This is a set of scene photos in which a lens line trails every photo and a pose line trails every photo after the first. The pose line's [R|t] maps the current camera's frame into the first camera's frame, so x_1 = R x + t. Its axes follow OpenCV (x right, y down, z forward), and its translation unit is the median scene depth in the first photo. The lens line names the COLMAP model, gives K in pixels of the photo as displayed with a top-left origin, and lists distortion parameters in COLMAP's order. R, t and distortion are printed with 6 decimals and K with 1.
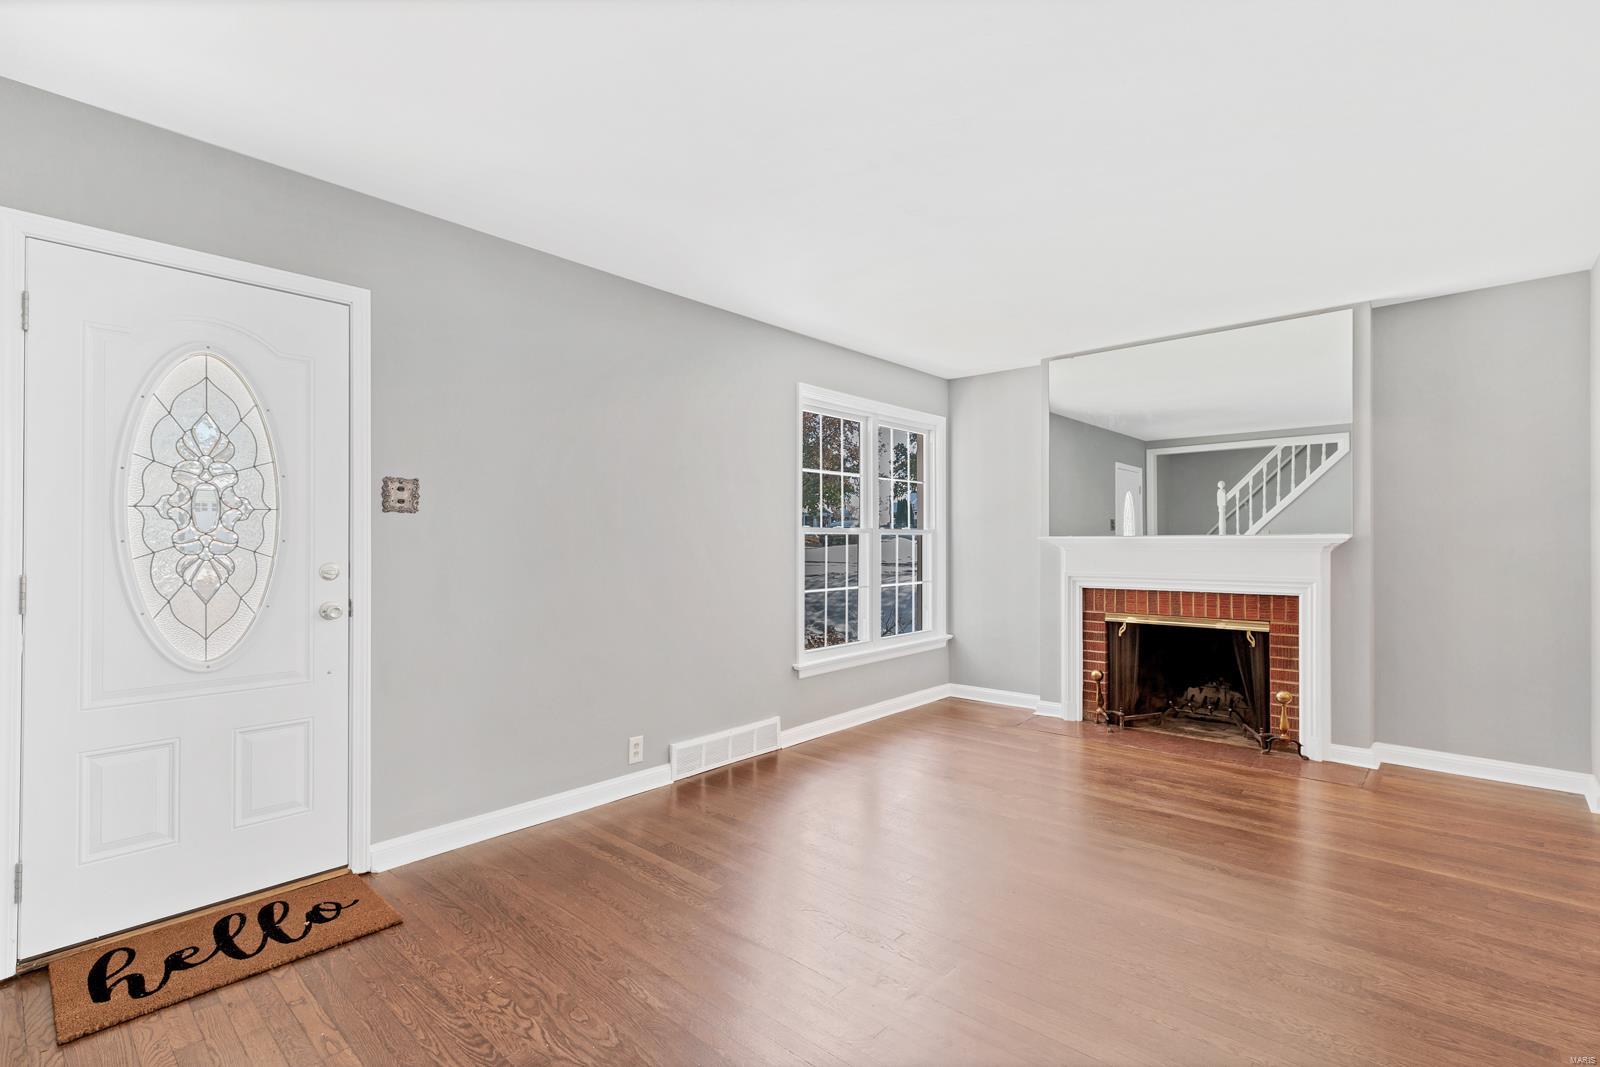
lens RADIAL K [[732.7, 0, 792.5], [0, 732.7, 541.6], [0, 0, 1]] dist [0.005309, -0.000088]
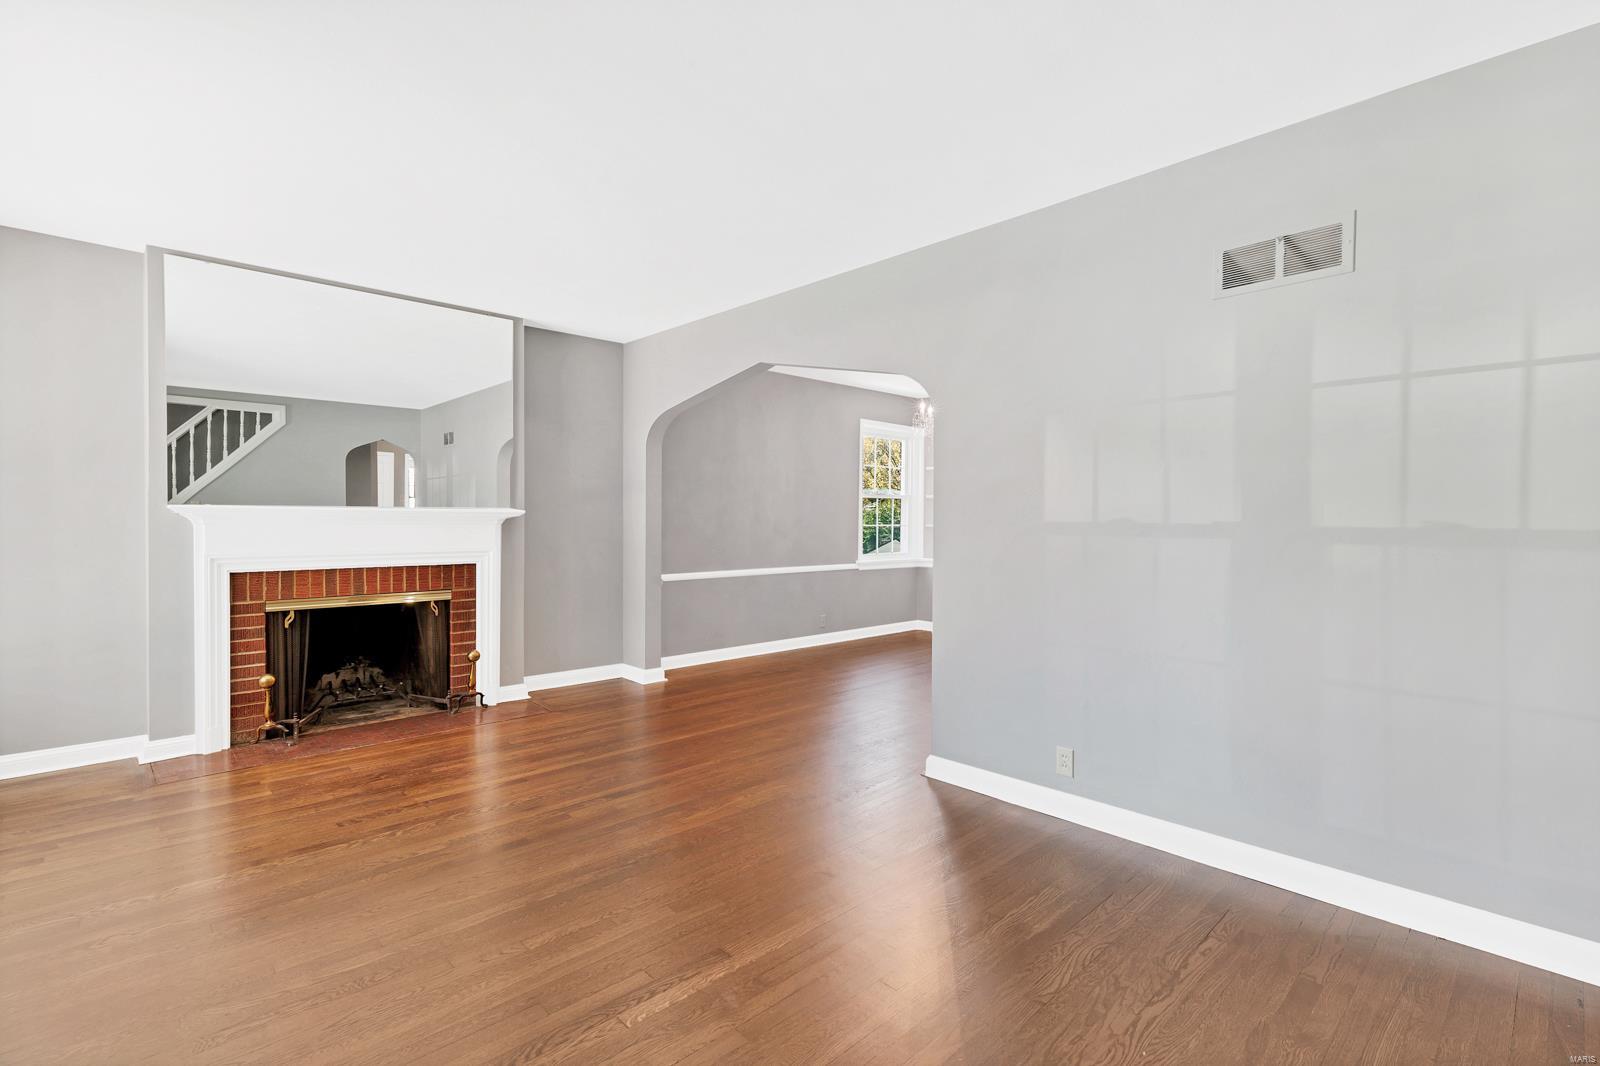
lens RADIAL K [[732.7, 0, 803.3], [0, 732.7, 525.6], [0, 0, 1]] dist [0.005309, -0.000088]
pose [[0.075228, -0.006701, 0.997144, -0.336012], [-0.009157, 0.999931, 0.007411, 0.002936], [-0.997124, -0.009688, 0.075162, 0.367700]]
